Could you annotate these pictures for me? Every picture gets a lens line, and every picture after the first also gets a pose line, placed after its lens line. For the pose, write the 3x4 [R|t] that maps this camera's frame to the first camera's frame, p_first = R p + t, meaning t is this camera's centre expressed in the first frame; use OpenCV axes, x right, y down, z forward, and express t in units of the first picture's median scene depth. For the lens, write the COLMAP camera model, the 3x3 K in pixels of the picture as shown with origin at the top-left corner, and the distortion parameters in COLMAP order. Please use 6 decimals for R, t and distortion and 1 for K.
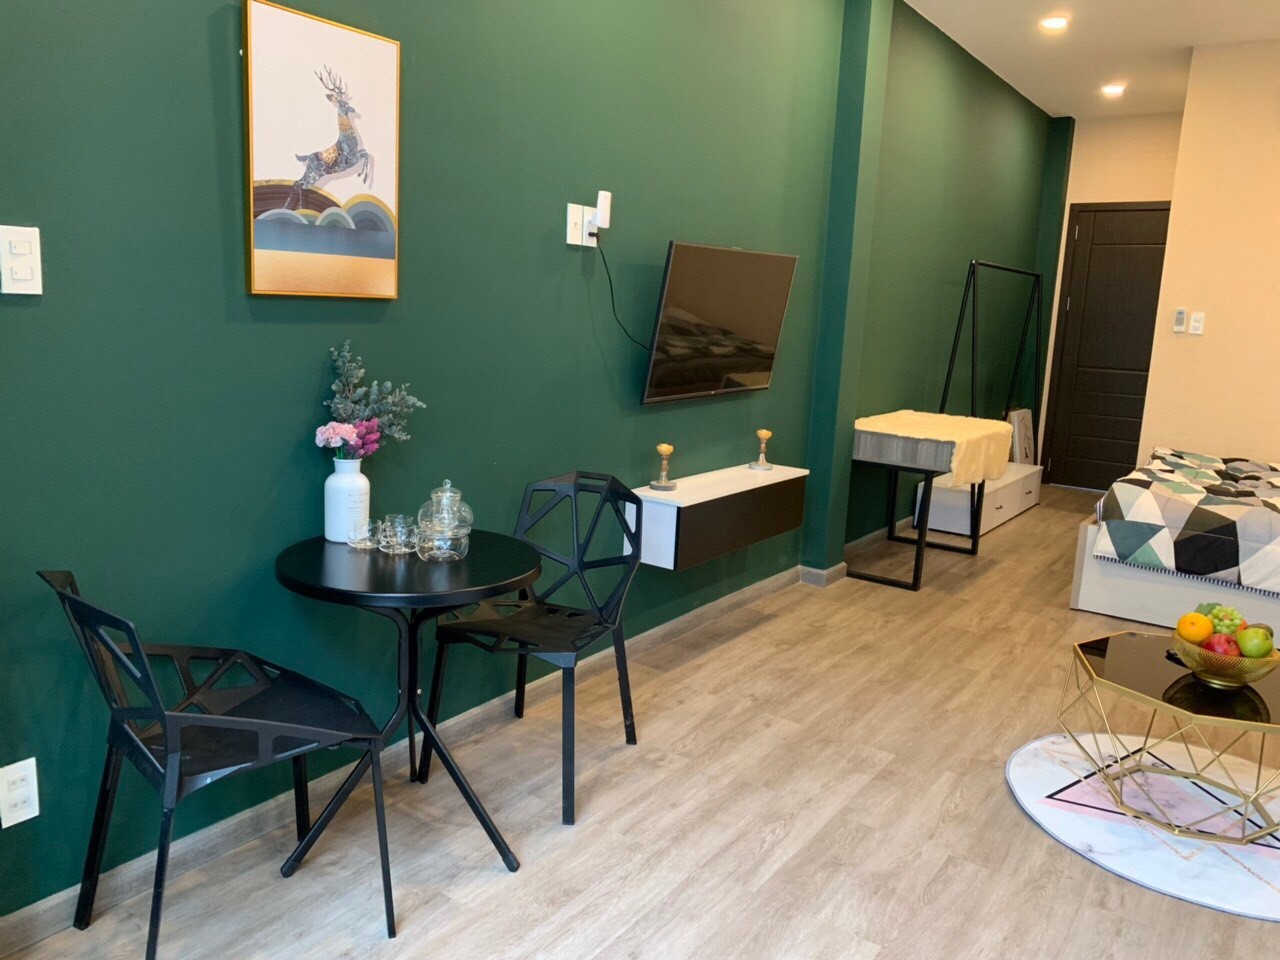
lens RADIAL K [[909.0, 0, 640.0], [0, 909.0, 480.0], [0, 0, 1]] dist [0.003394, 0.000470]
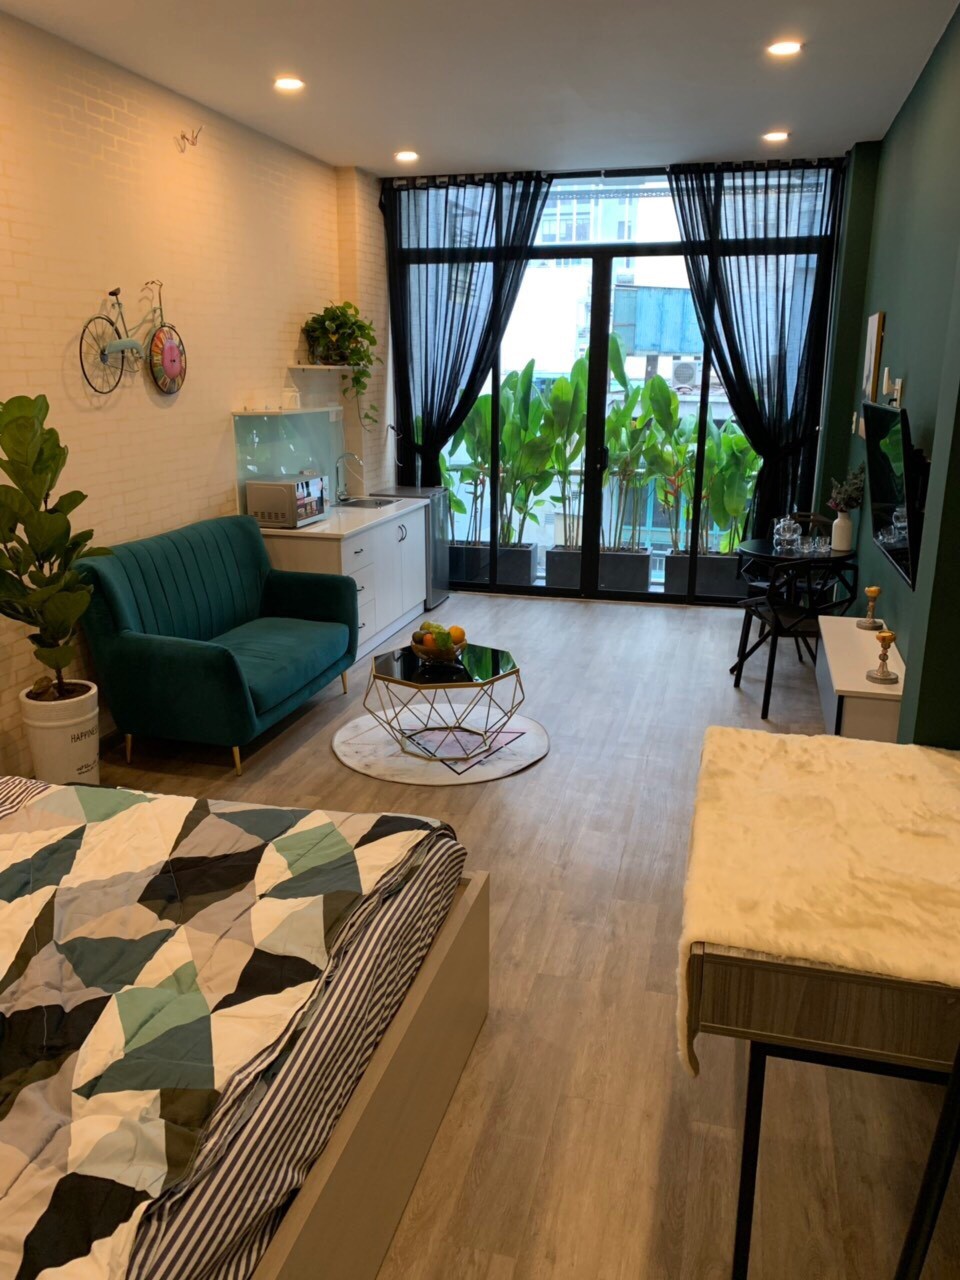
lens RADIAL K [[954.0, 0, 480.0], [0, 954.0, 640.0], [0, 0, 1]] dist [-0.029684, -0.000760]
pose [[-0.929867, 0.050664, -0.364390, 0.991187], [-0.115474, 0.900224, 0.419836, -0.447790], [0.349303, 0.432469, -0.831239, 2.025635]]
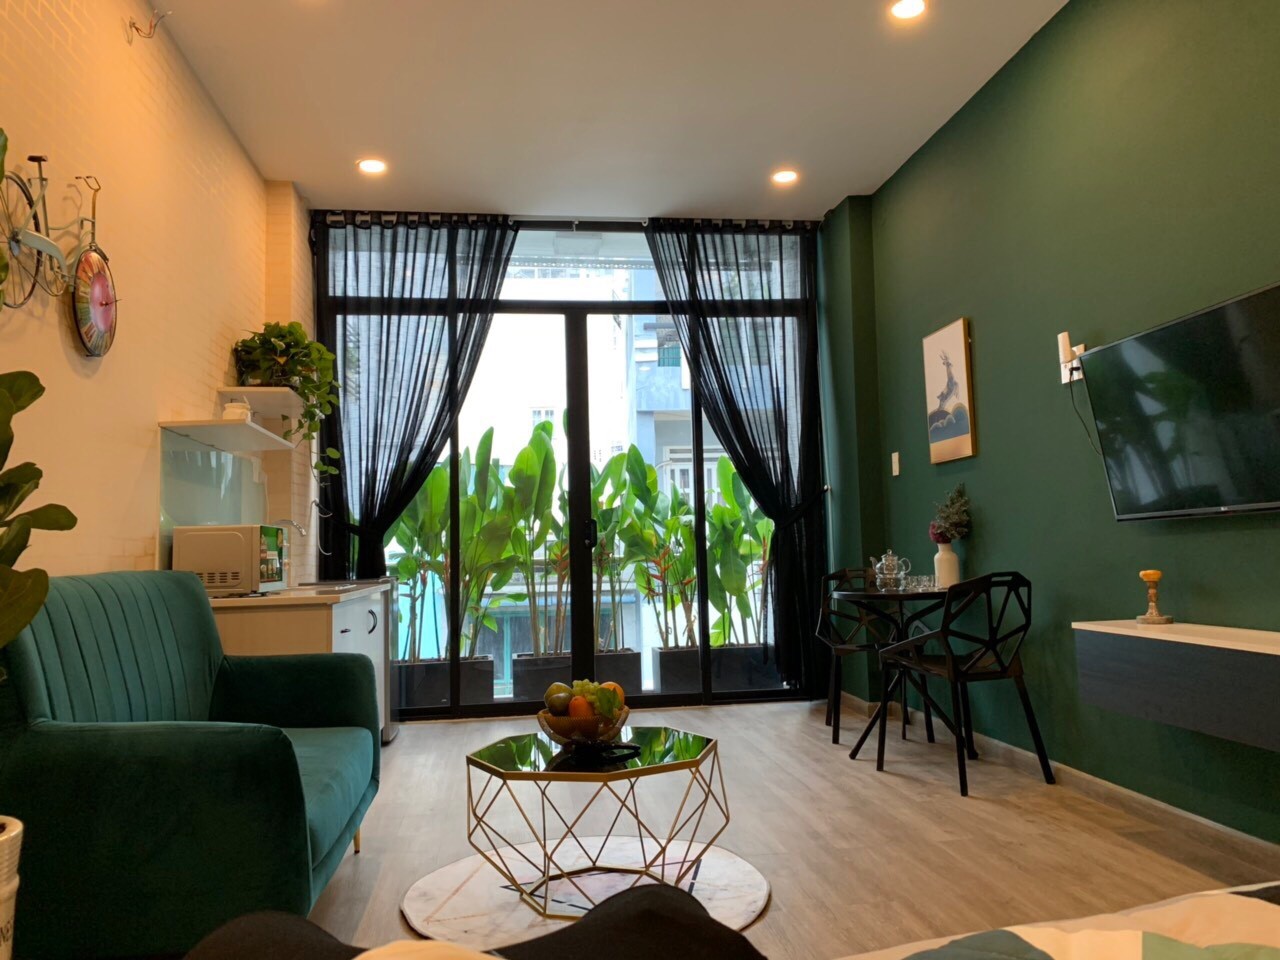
lens RADIAL K [[964.7, 0, 640.9], [0, 964.7, 461.7], [0, 0, 1]] dist [0.005954, -0.001359]
pose [[-0.714731, -0.093519, -0.693119, 1.139587], [-0.138399, 0.990335, 0.009094, -0.090115], [0.685569, 0.102427, -0.720766, 1.483969]]
